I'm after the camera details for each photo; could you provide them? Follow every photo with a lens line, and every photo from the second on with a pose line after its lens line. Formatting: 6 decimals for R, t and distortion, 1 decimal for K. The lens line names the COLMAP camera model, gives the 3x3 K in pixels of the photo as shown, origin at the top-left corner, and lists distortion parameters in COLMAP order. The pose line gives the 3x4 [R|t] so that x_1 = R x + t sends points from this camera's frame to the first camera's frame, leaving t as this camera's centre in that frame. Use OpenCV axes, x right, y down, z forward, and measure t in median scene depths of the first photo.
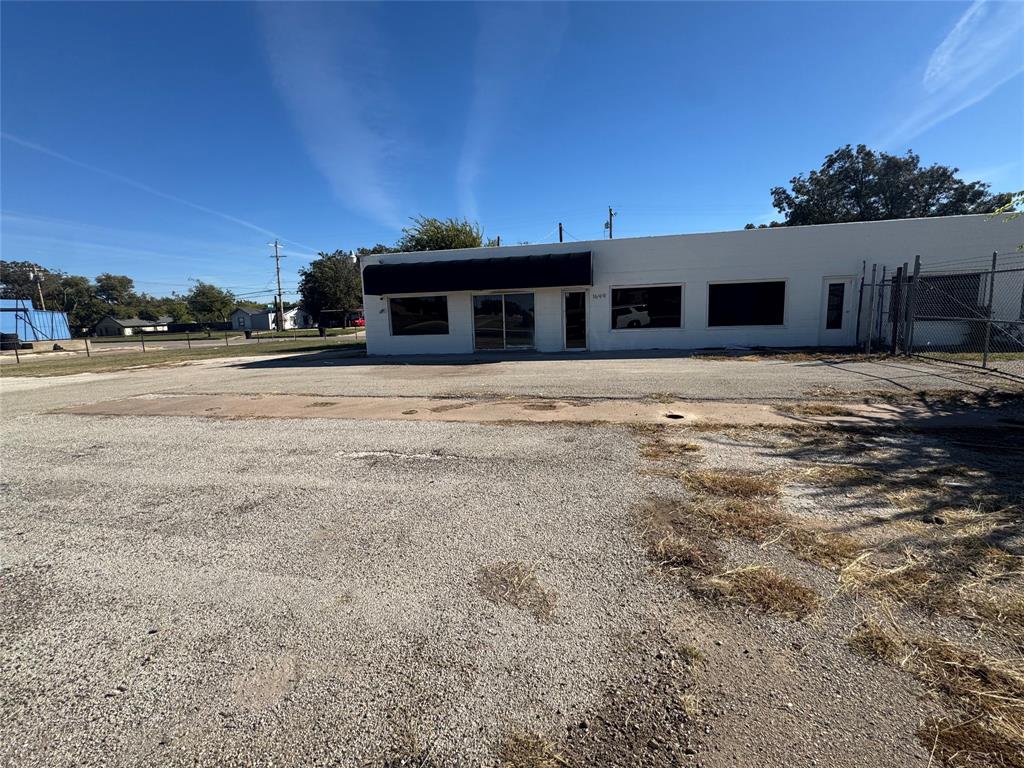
lens RADIAL K [[442.6, 0, 507.3], [0, 442.6, 381.8], [0, 0, 1]] dist [-0.008304, 0.001262]
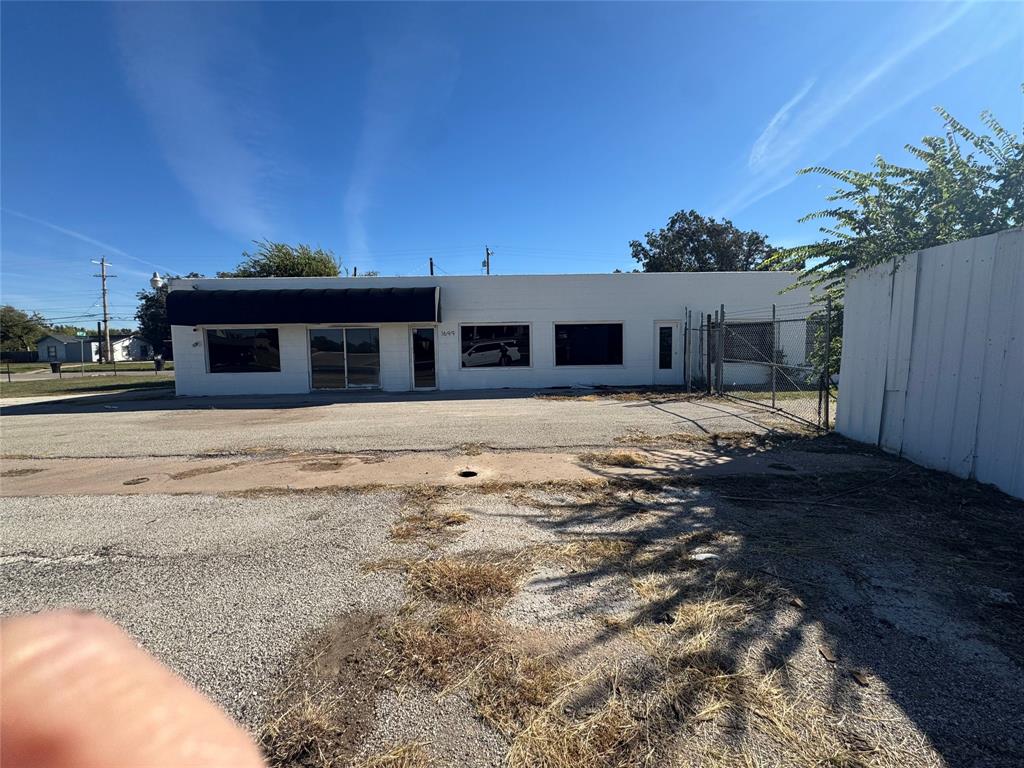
lens RADIAL K [[442.6, 0, 505.8], [0, 442.6, 388.6], [0, 0, 1]] dist [-0.008304, 0.001262]
pose [[0.971069, -0.004361, 0.238759, 0.107072], [0.018971, 0.998082, -0.058928, -0.016601], [-0.238045, 0.061753, 0.969289, 0.052829]]
